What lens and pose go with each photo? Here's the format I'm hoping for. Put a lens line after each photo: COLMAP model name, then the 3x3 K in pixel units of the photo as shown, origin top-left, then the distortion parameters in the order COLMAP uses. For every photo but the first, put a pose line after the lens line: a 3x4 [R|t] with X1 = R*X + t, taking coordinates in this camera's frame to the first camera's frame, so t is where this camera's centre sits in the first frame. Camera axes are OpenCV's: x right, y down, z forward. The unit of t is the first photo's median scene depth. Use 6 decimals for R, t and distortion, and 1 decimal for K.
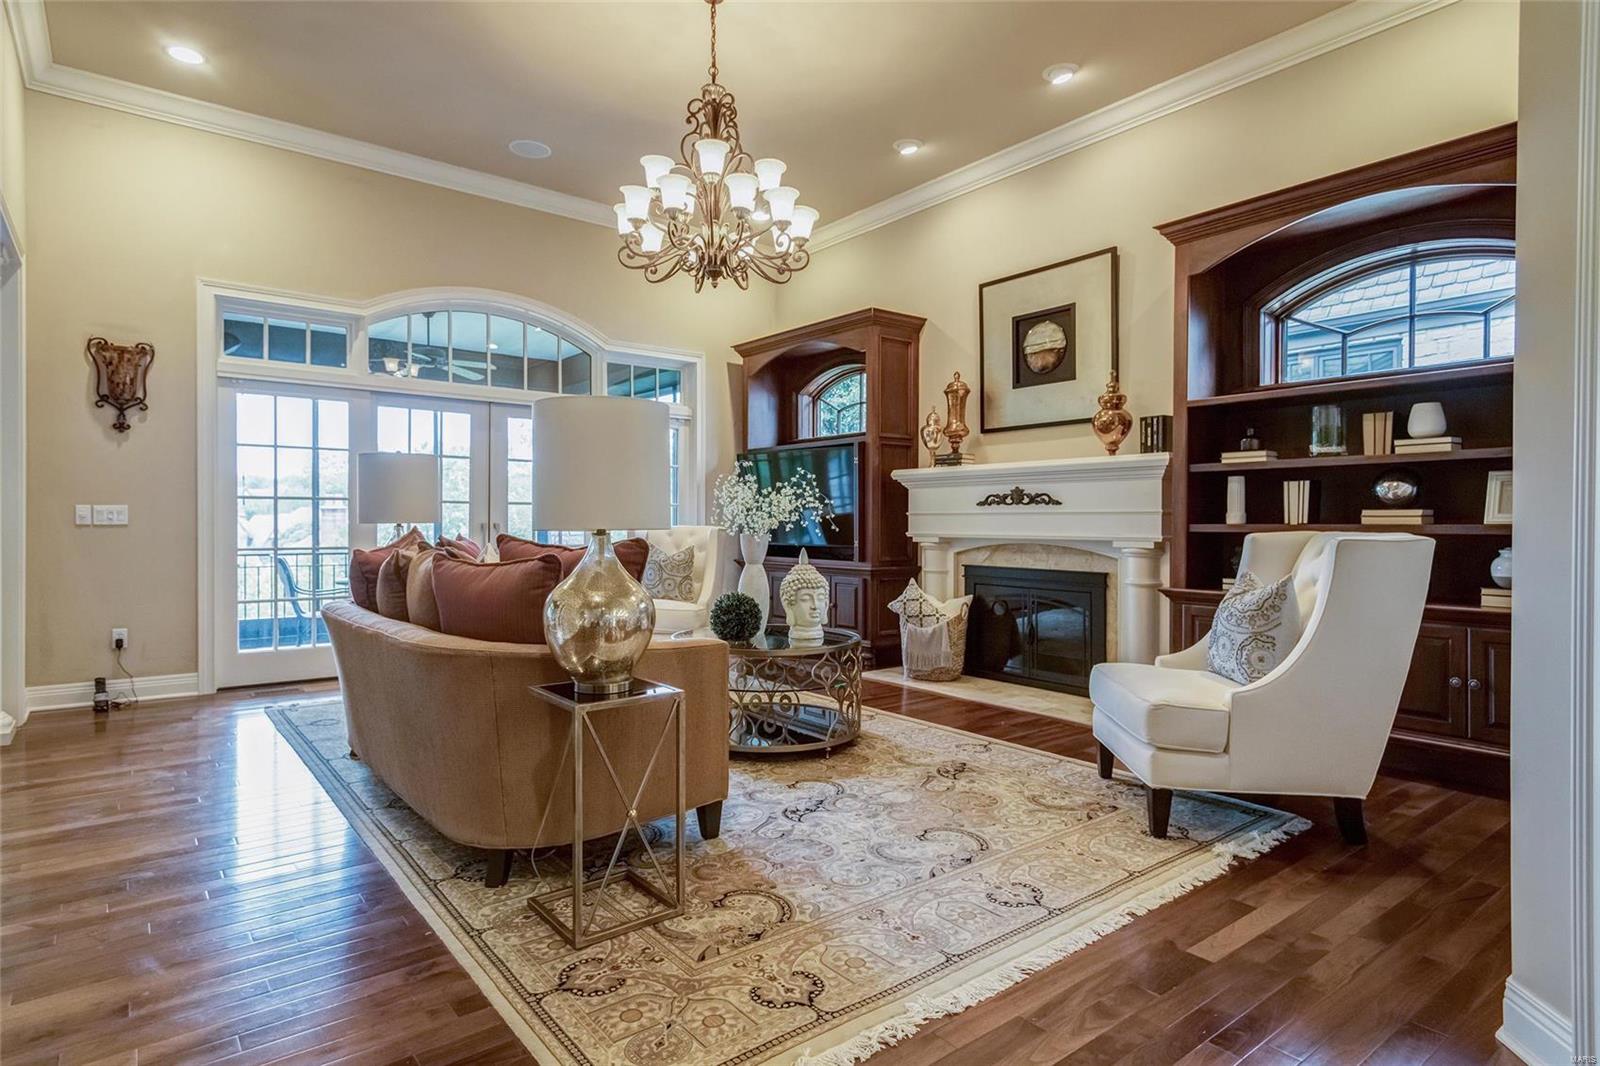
lens RADIAL K [[862.1, 0, 792.2], [0, 862.1, 539.3], [0, 0, 1]] dist [0.021857, -0.007811]
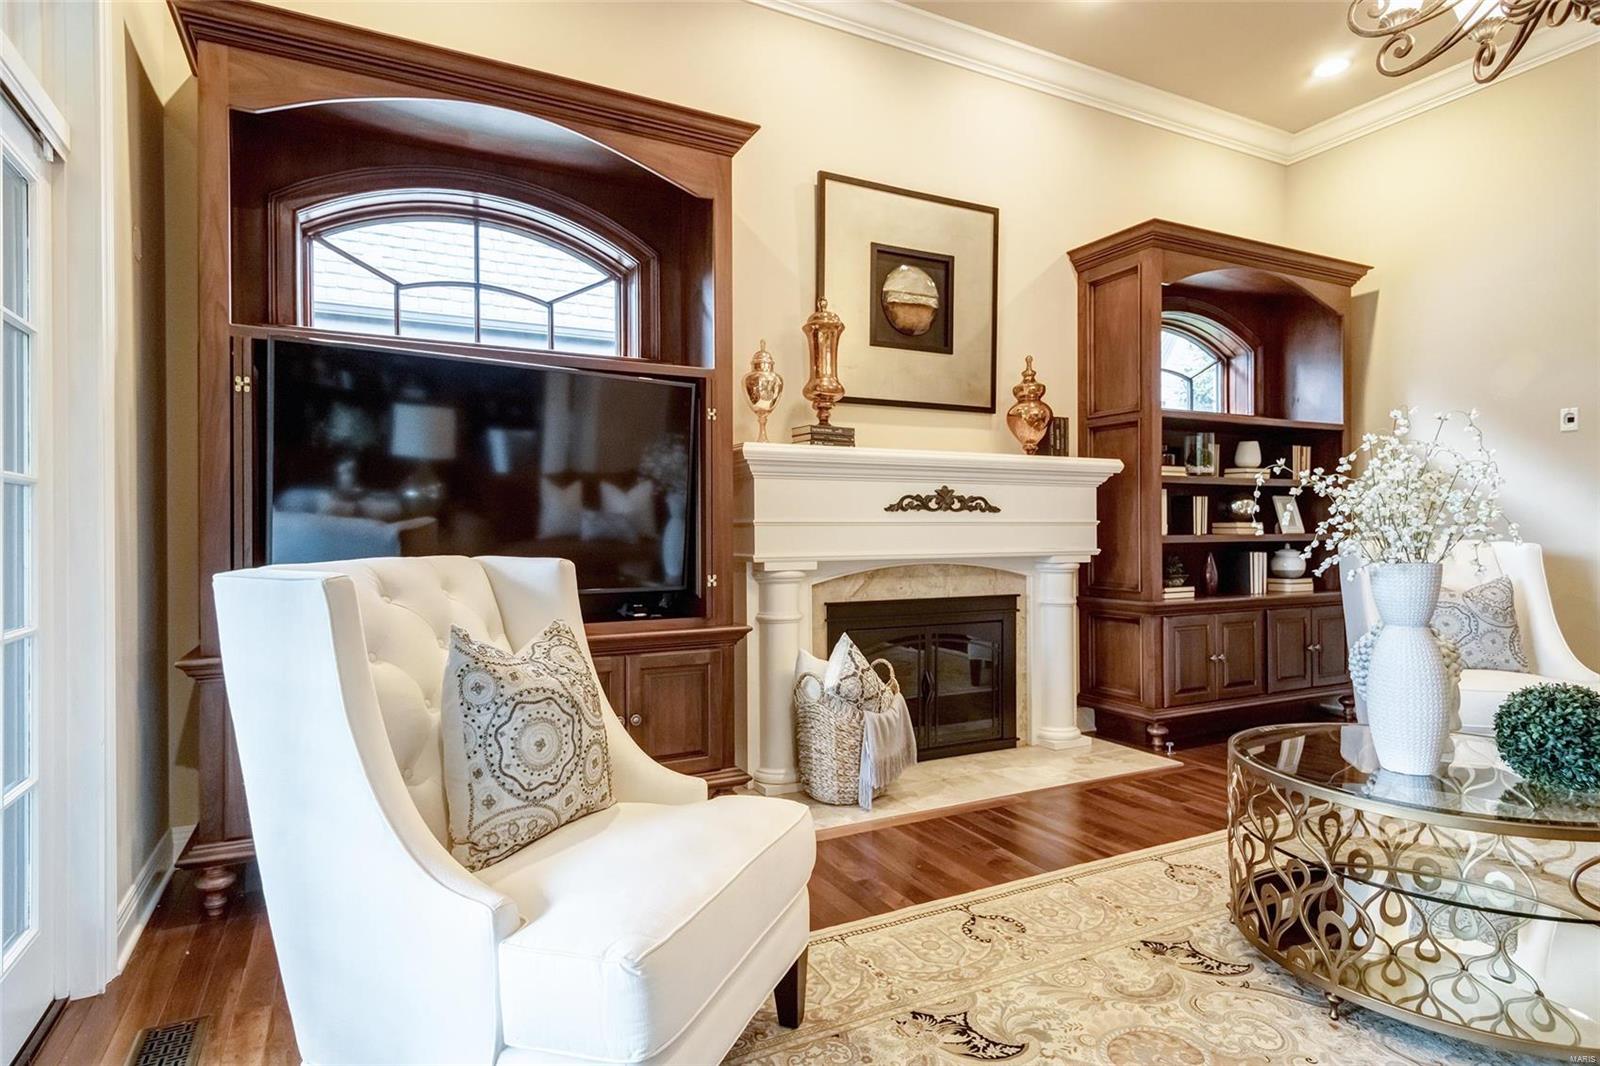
lens RADIAL K [[862.1, 0, 801.0], [0, 862.1, 523.5], [0, 0, 1]] dist [0.021857, -0.007811]
pose [[0.178447, -0.001706, 0.983948, -0.464494], [0.022469, 0.999745, -0.002341, -0.030180], [-0.983693, 0.022526, 0.178440, 0.978341]]
